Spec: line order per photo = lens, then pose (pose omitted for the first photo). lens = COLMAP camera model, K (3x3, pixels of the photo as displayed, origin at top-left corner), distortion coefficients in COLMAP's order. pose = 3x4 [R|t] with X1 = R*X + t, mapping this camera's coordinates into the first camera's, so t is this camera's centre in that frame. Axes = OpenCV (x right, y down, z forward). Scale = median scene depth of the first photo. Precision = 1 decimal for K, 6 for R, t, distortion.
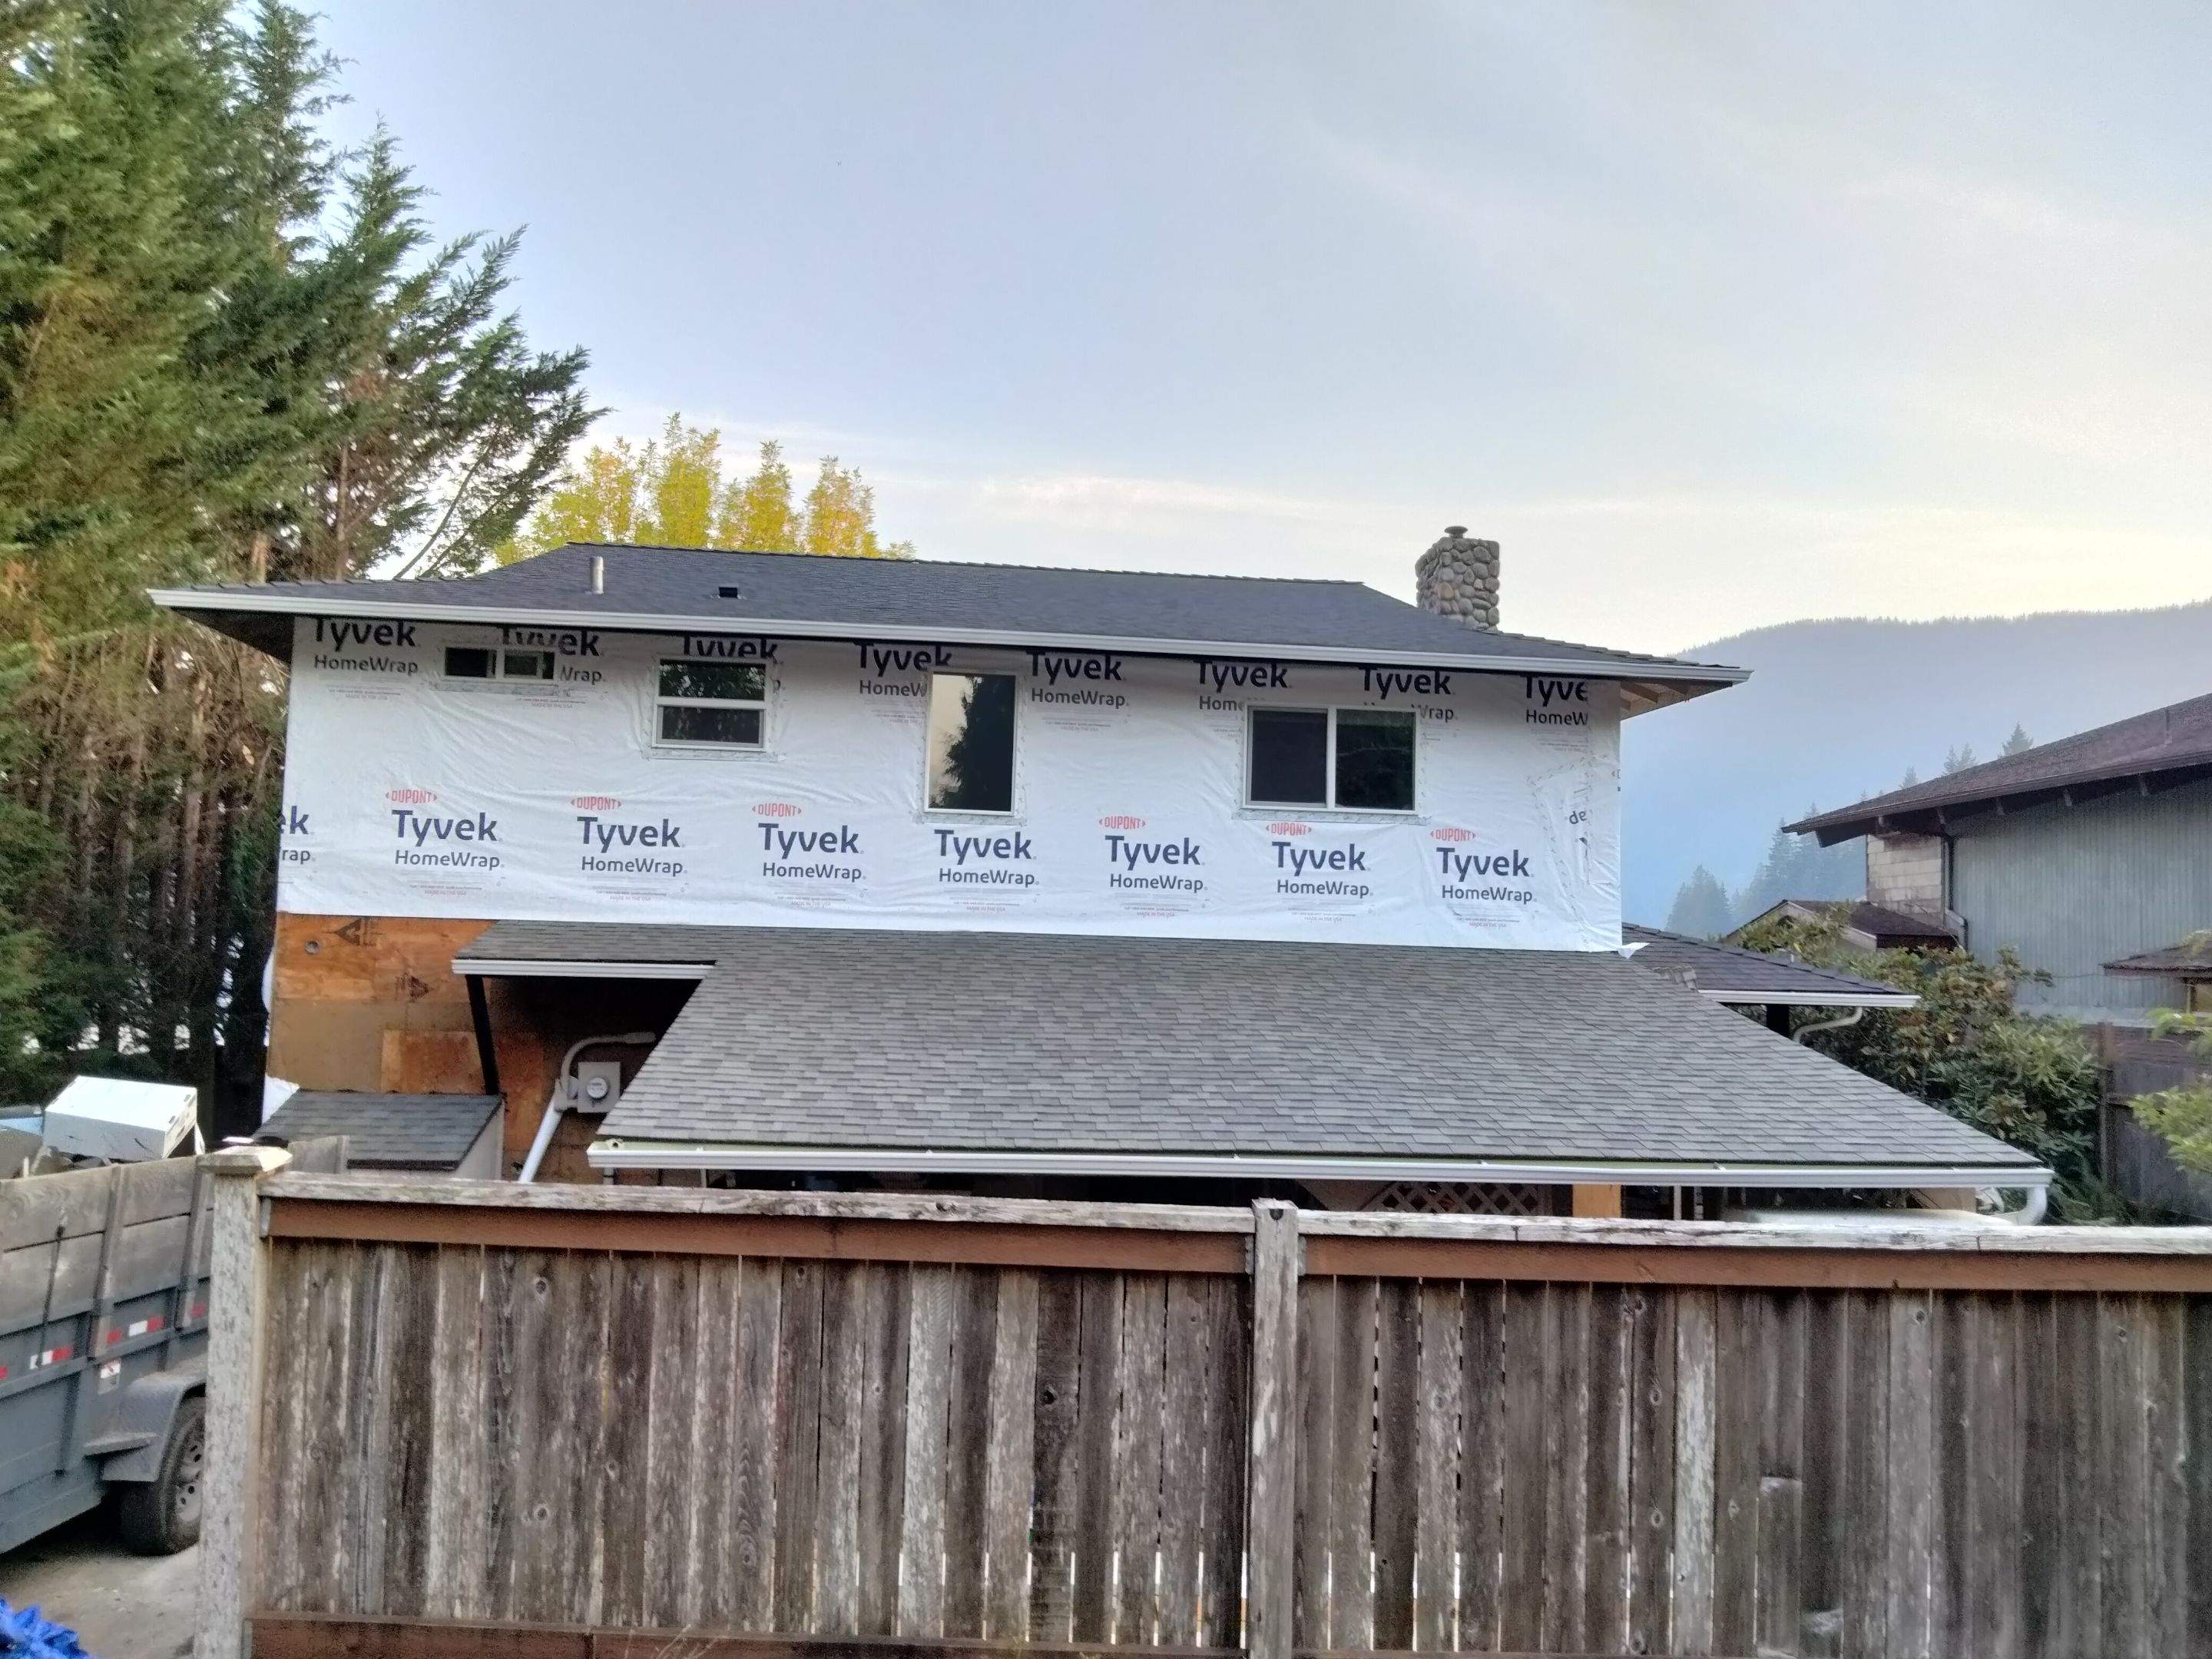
lens RADIAL K [[1809.2, 0, 1106.0], [0, 1809.2, 829.5], [0, 0, 1]] dist [0.096023, -0.110503]
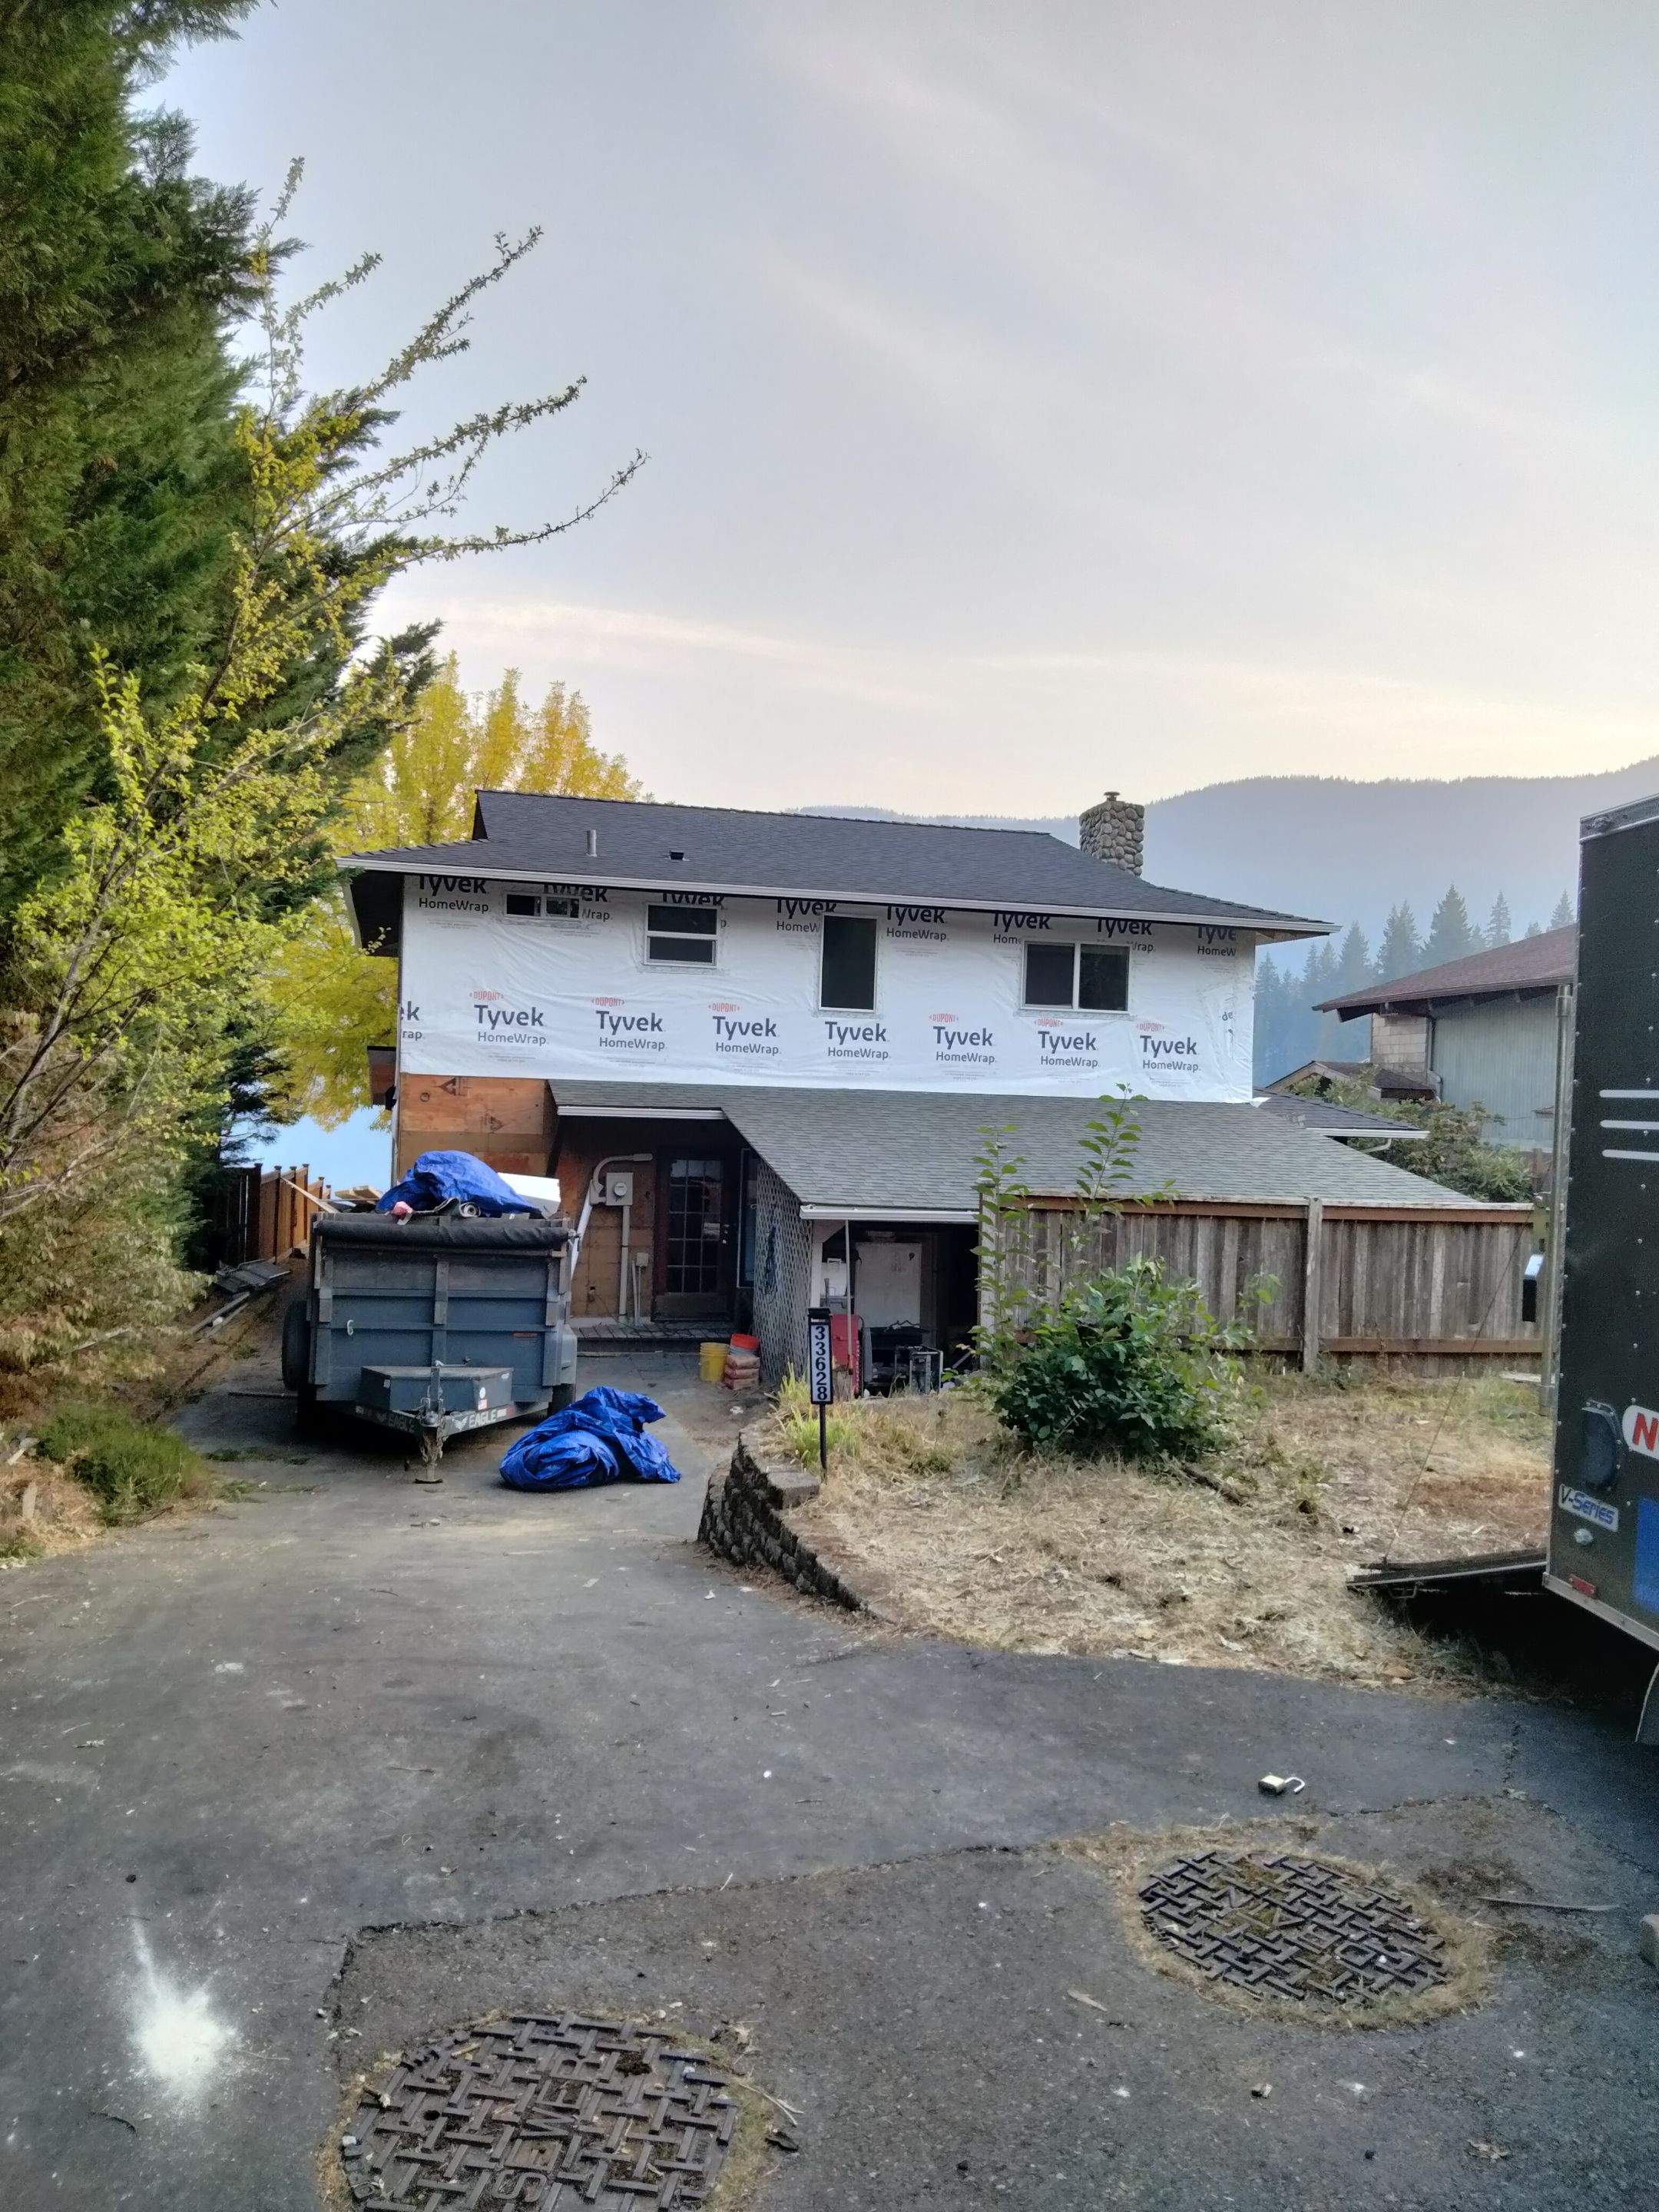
lens RADIAL K [[1932.4, 0, 829.5], [0, 1932.4, 1106.0], [0, 0, 1]] dist [0.119533, -0.002839]
pose [[0.986857, 0.004335, 0.161535, -0.349995], [-0.016692, 0.997027, 0.075222, -0.050759], [-0.160729, -0.076930, 0.983996, -0.589074]]
